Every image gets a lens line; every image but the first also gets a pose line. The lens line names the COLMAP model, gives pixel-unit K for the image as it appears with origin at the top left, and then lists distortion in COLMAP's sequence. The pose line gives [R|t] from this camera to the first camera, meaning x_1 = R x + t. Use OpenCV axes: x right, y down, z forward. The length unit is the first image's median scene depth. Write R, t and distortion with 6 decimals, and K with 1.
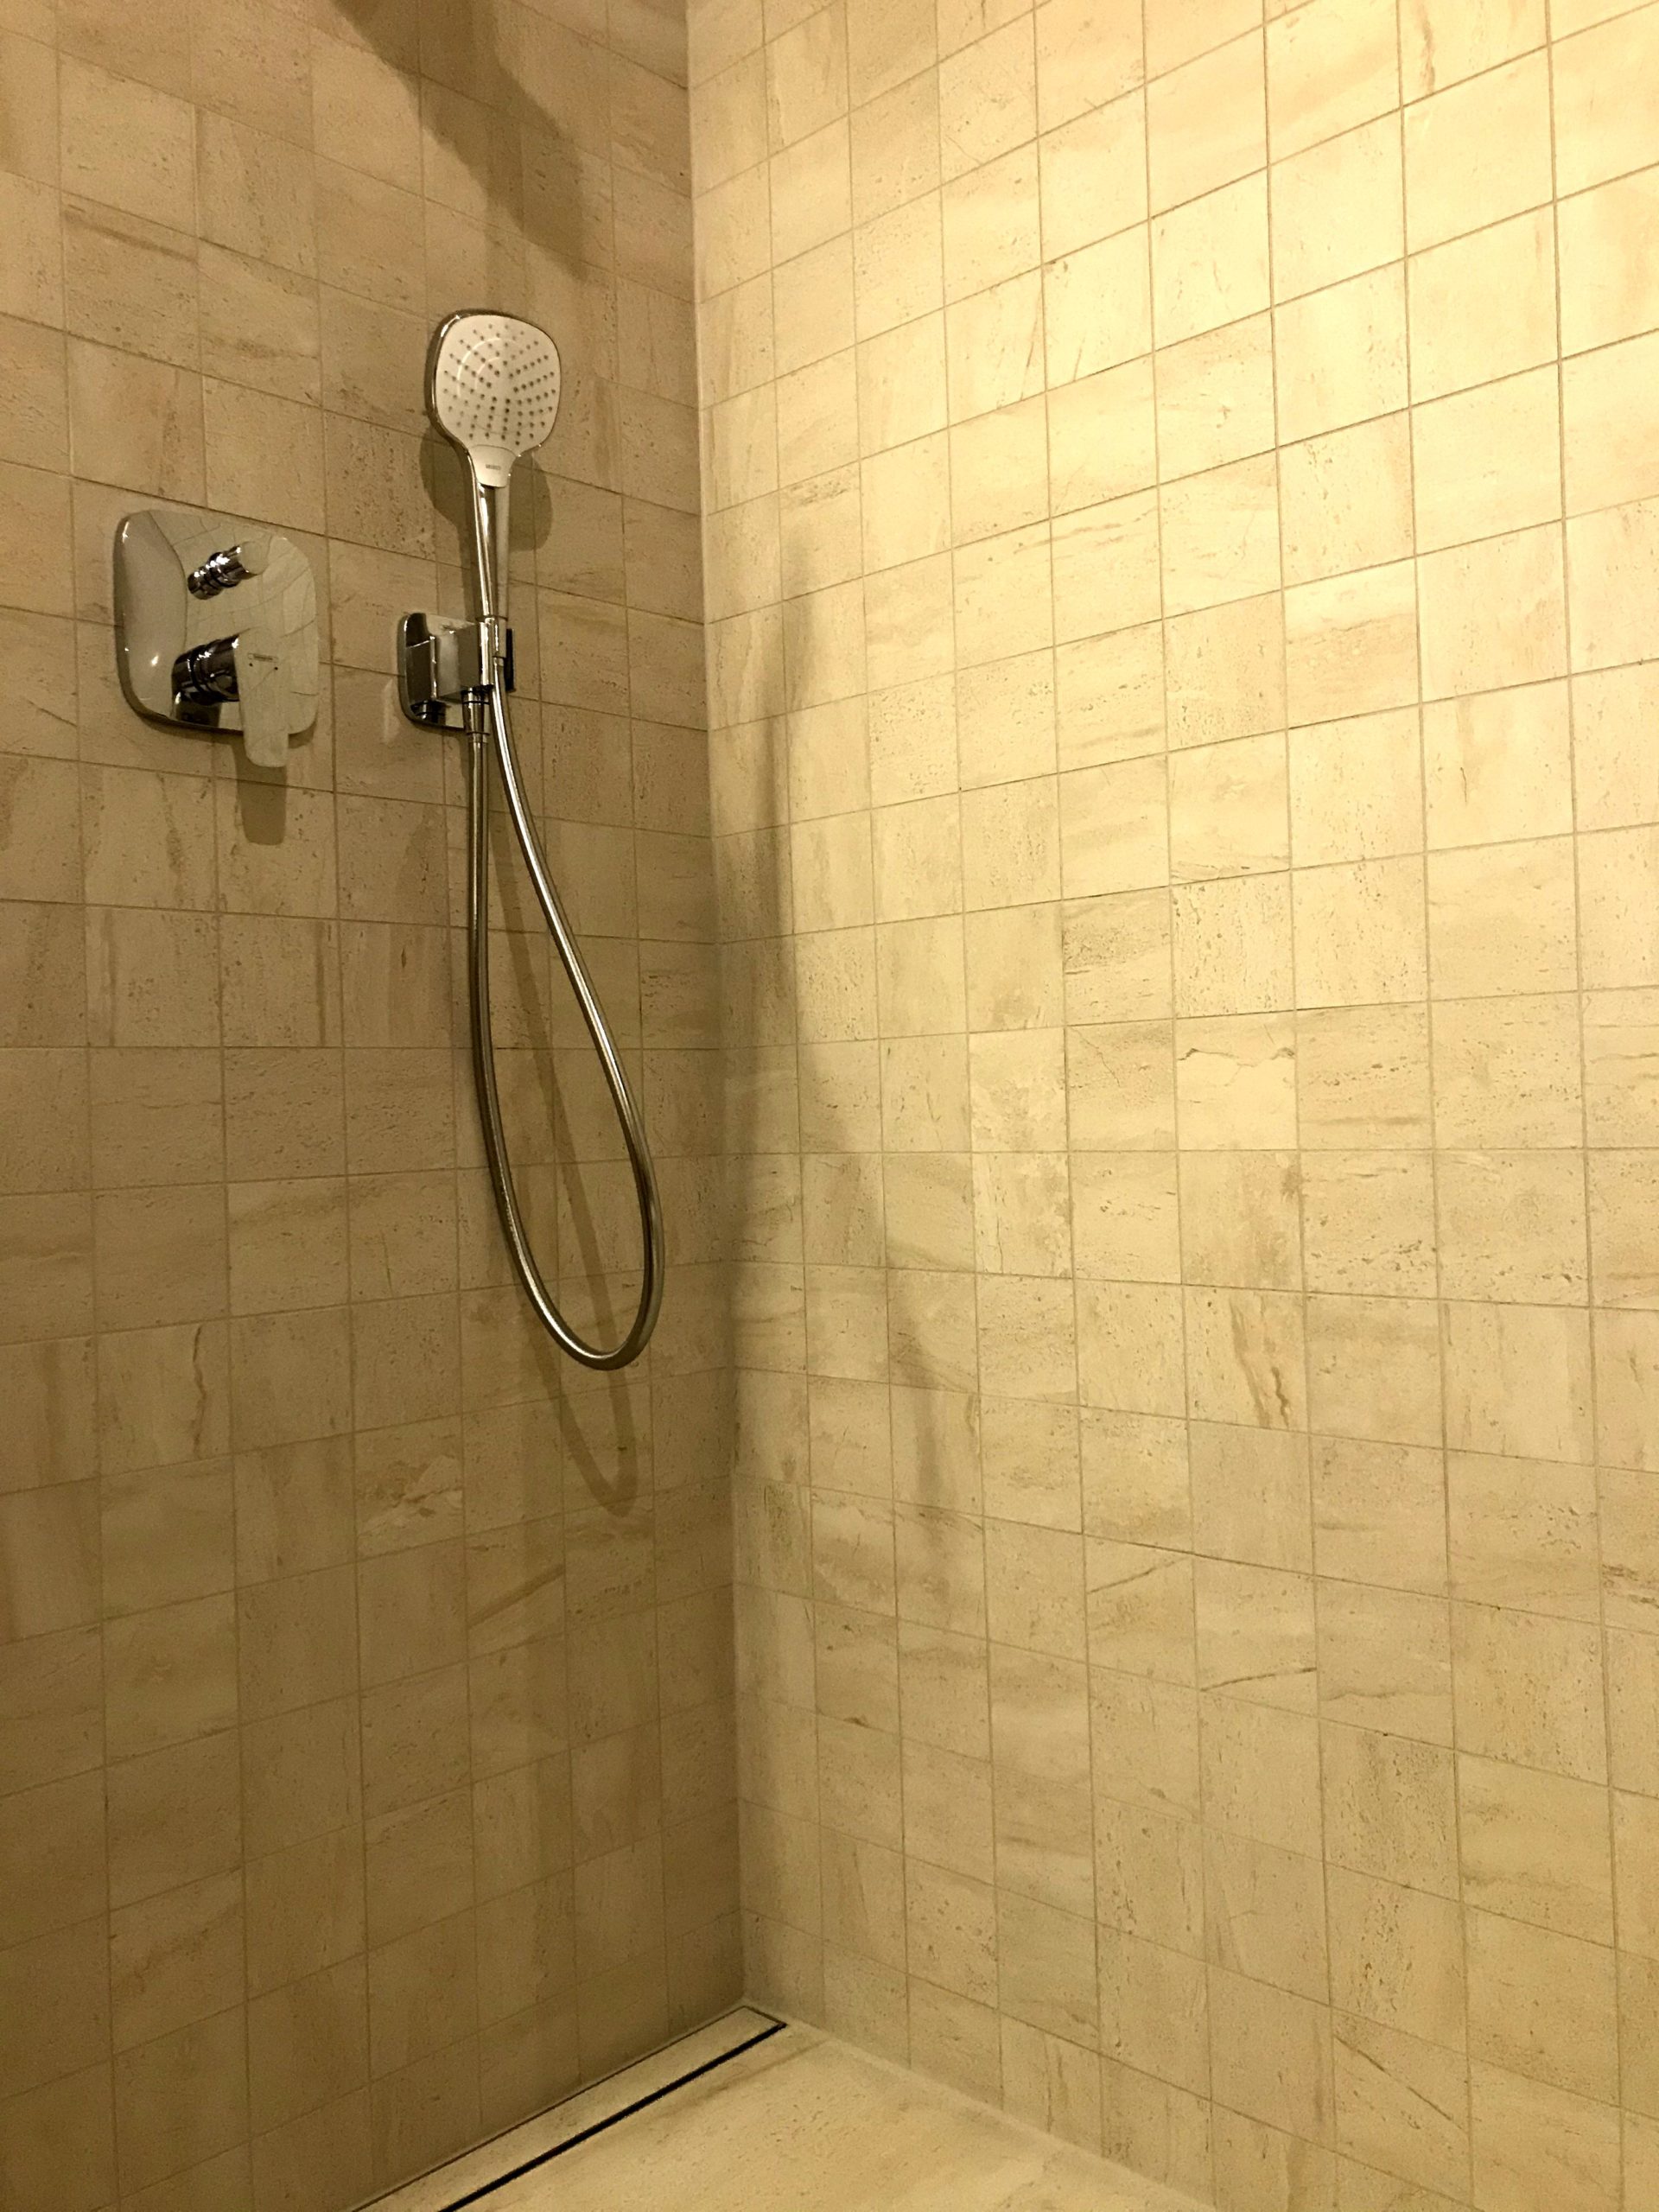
lens RADIAL K [[1820.6, 0, 831.3], [0, 1820.6, 1100.7], [0, 0, 1]] dist [0.037370, -0.034797]
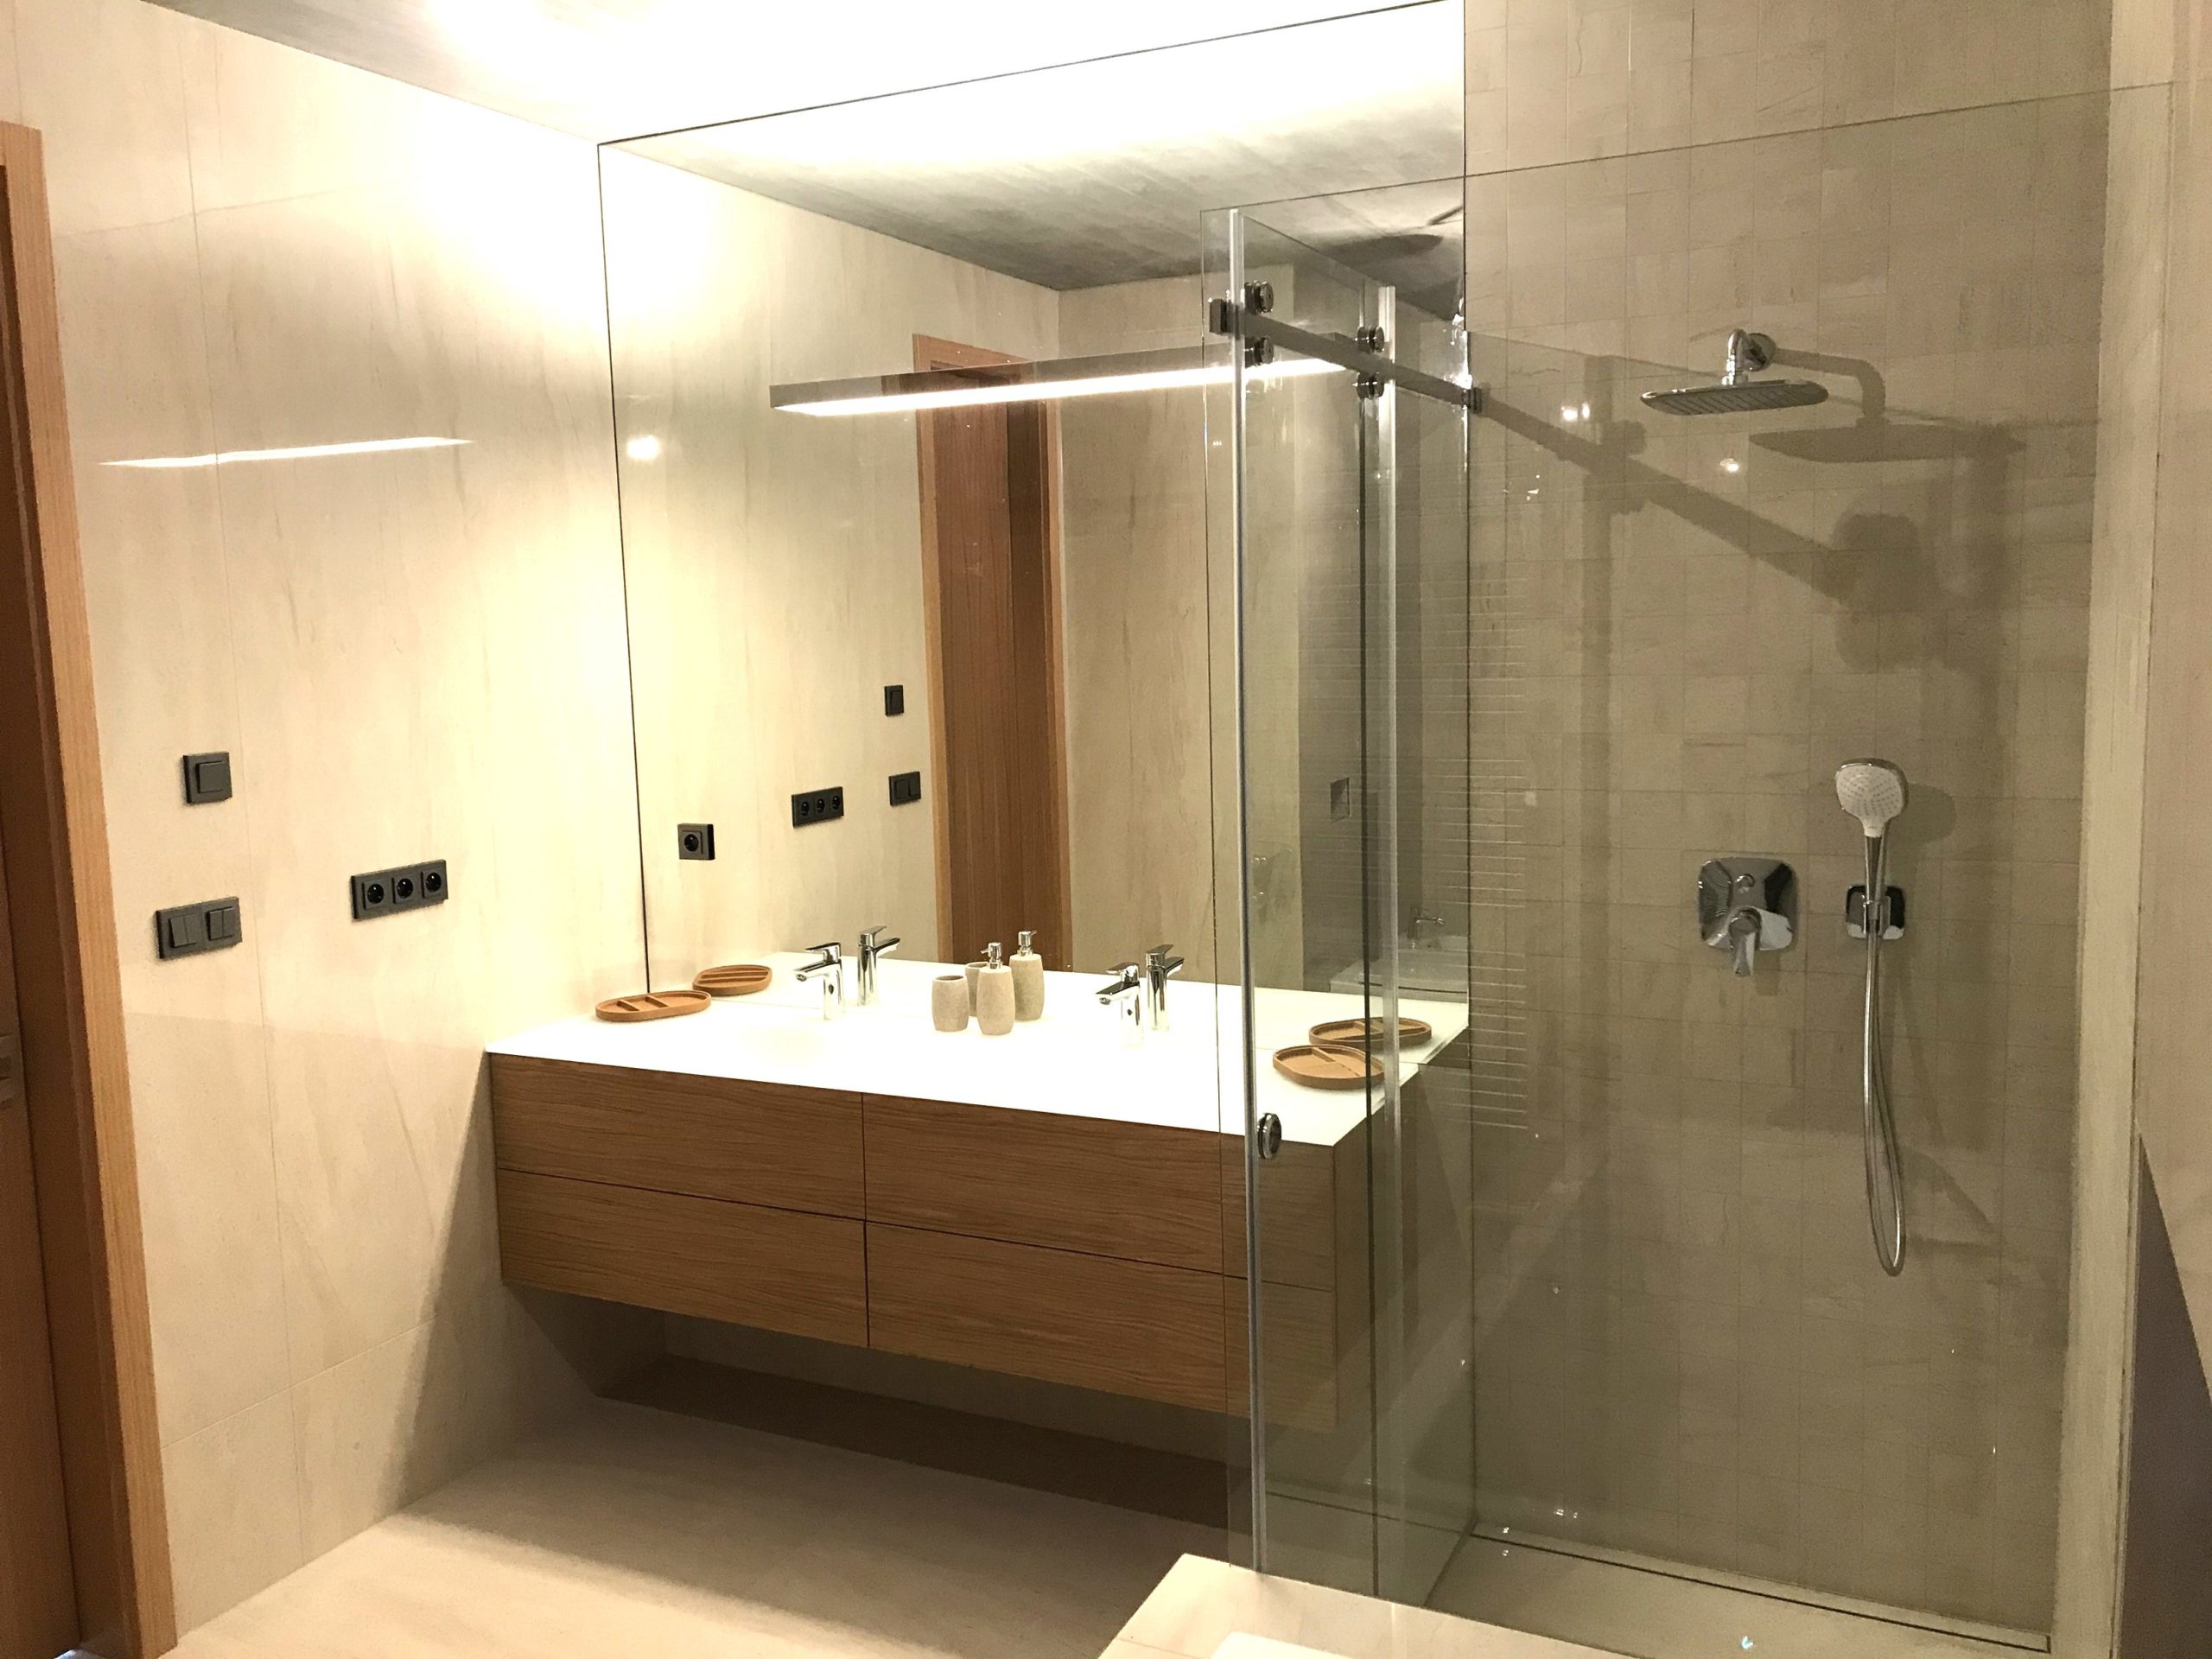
lens RADIAL K [[1820.6, 0, 1105.6], [0, 1820.6, 825.6], [0, 0, 1]] dist [0.037370, -0.034797]
pose [[0.303565, 0.140748, -0.942358, 1.494749], [0.027679, 0.987309, 0.156379, -0.703734], [0.952408, -0.073554, 0.295817, -0.411524]]
